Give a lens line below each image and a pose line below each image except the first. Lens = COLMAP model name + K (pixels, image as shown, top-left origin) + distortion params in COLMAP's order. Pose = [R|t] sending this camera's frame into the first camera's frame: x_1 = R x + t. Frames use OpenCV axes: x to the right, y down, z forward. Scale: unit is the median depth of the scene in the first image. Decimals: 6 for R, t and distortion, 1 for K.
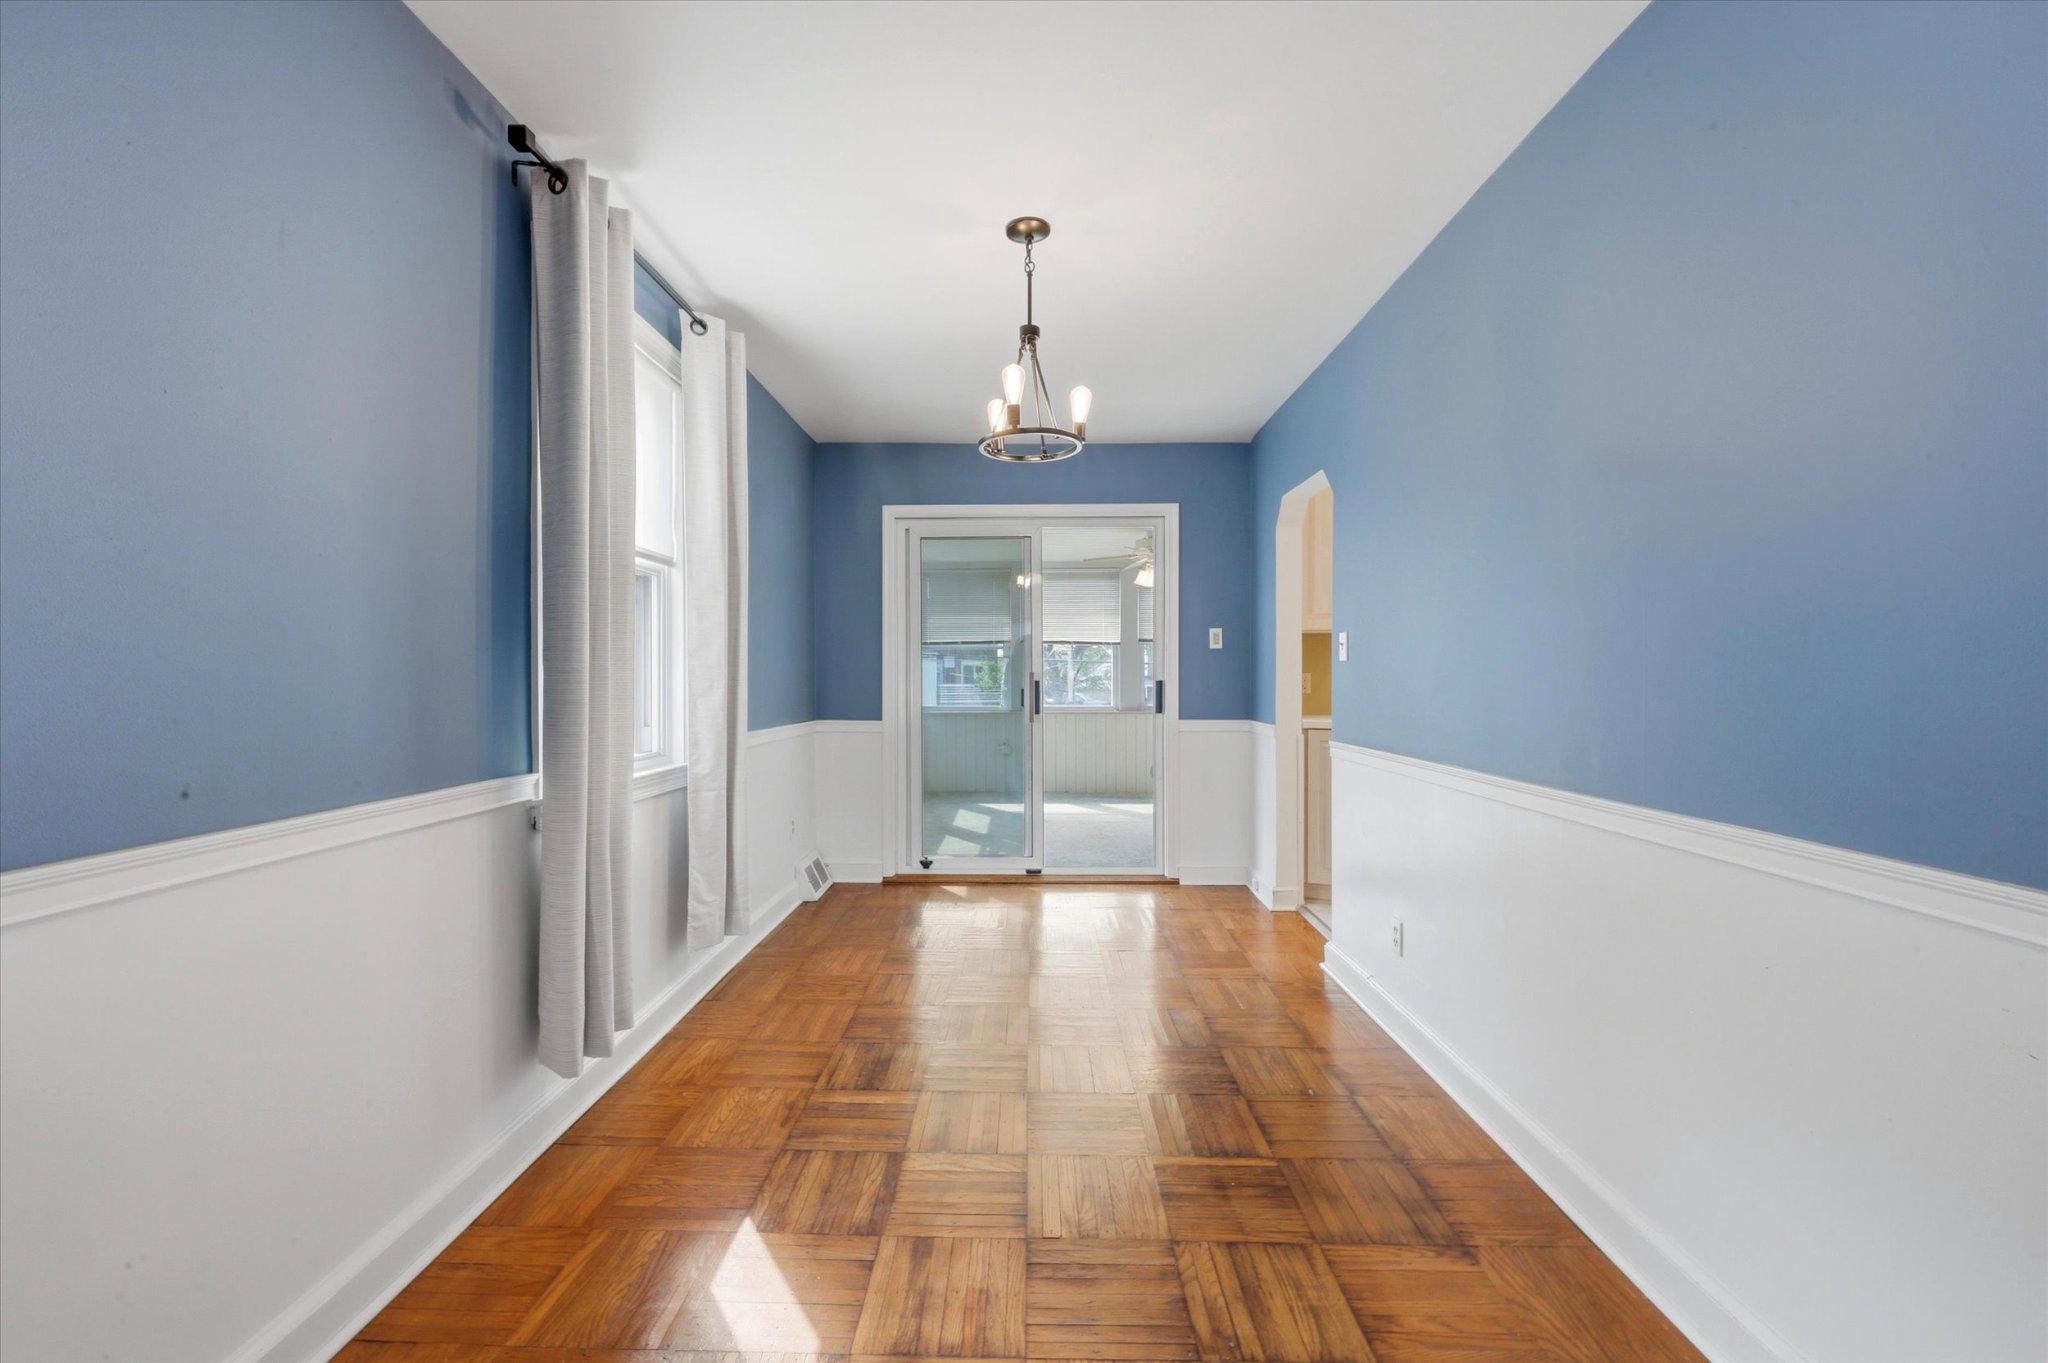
lens RADIAL K [[828.0, 0, 1024.0], [0, 828.0, 676.2], [0, 0, 1]] dist [-0.007256, 0.000609]
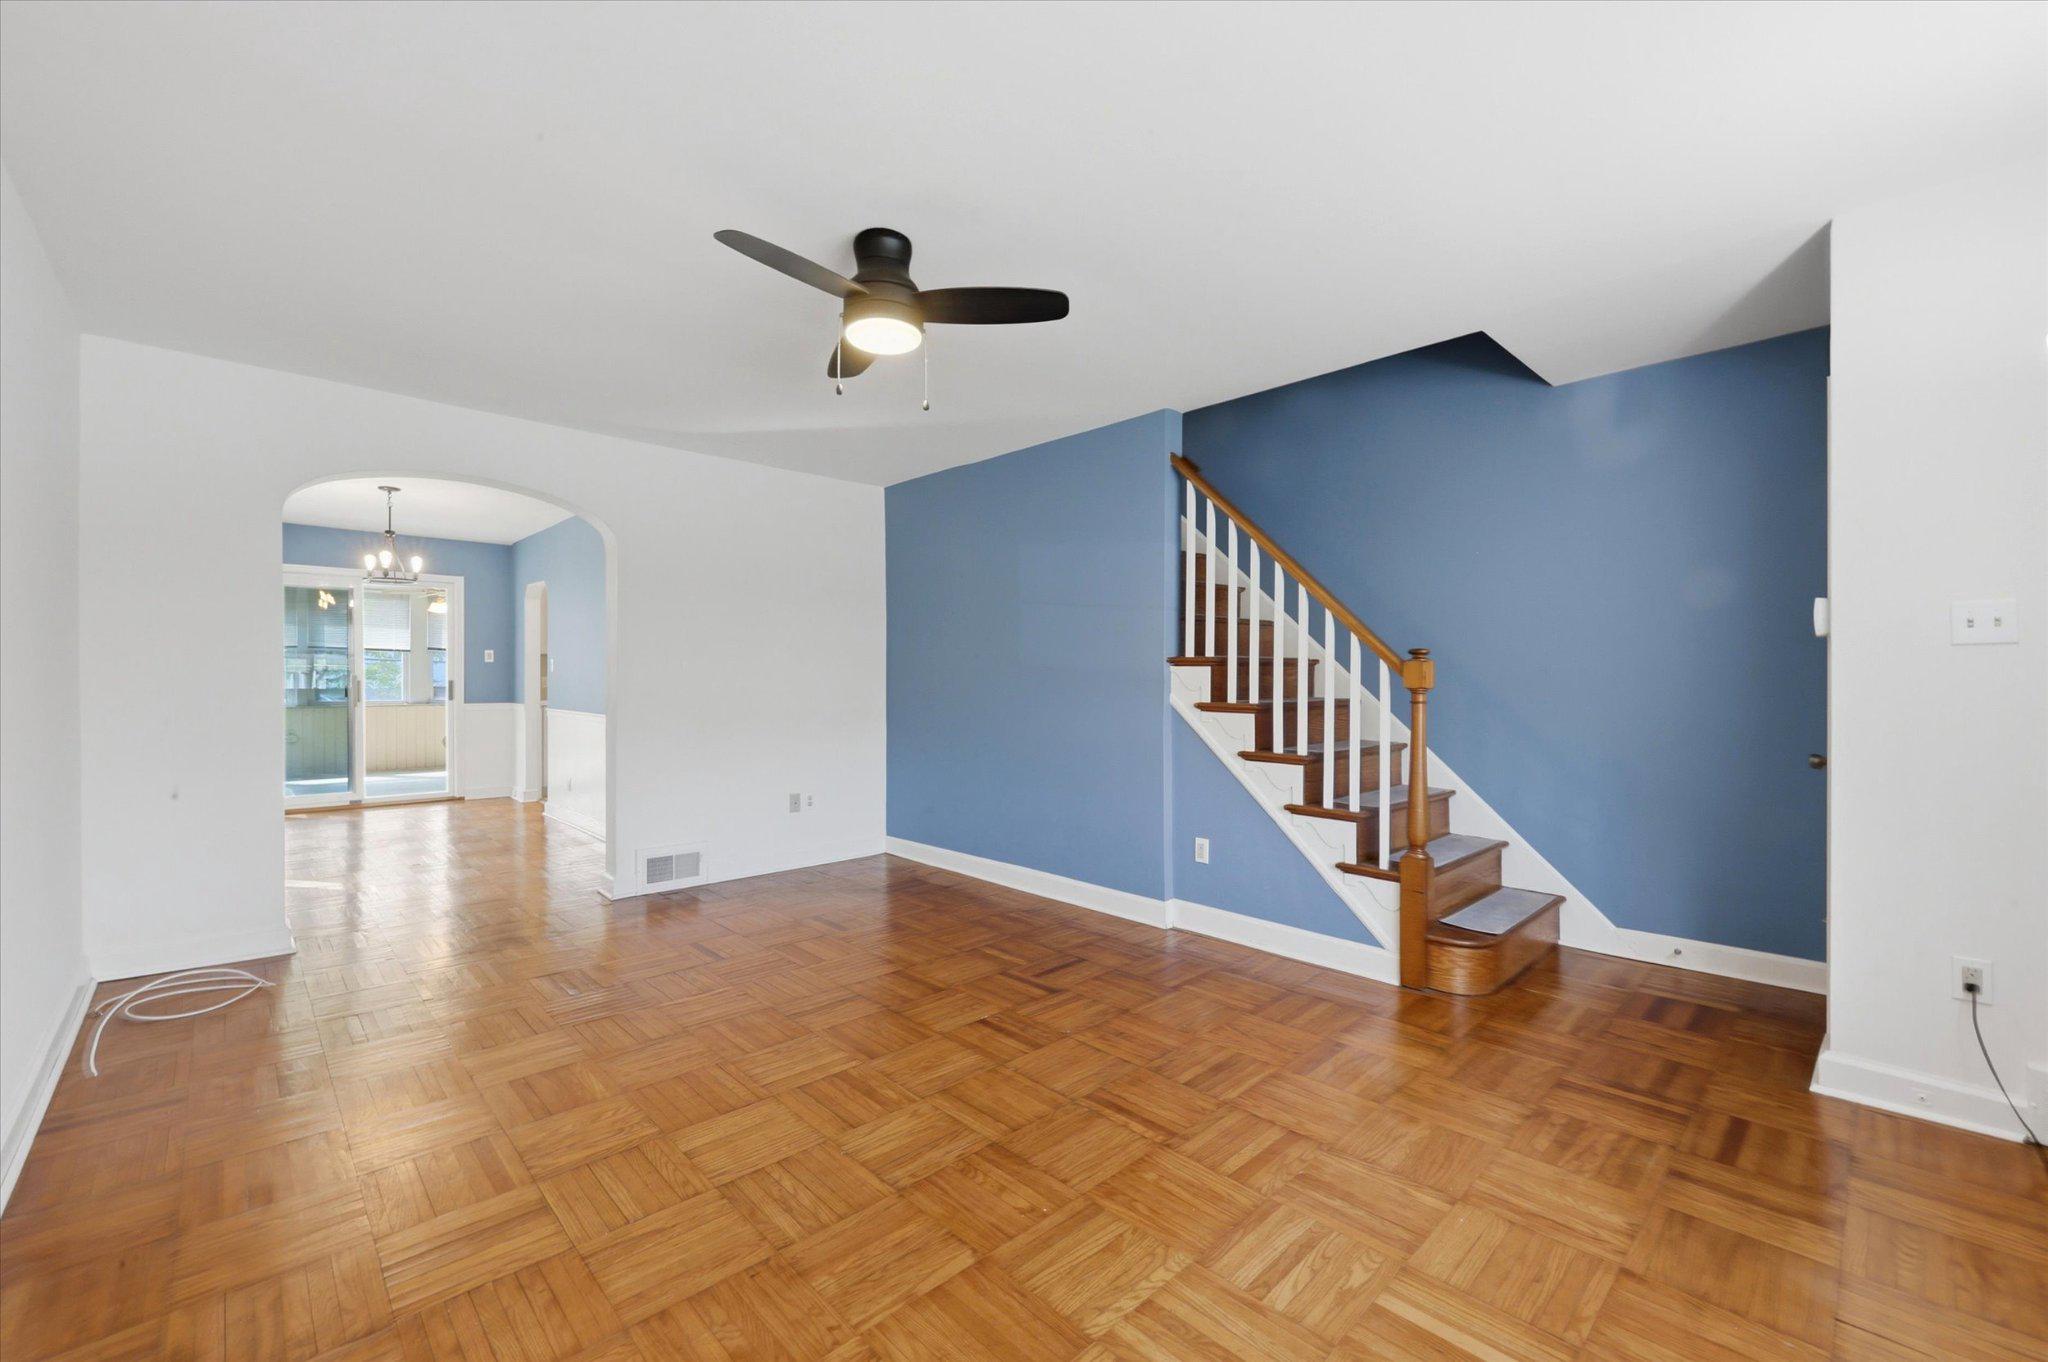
lens RADIAL K [[828.0, 0, 1002.8], [0, 828.0, 683.4], [0, 0, 1]] dist [-0.007256, 0.000609]
pose [[0.722332, -0.000769, 0.691546, -0.257939], [-0.005434, 0.999962, 0.006788, -0.008044], [-0.691525, -0.008661, 0.722300, -1.369520]]
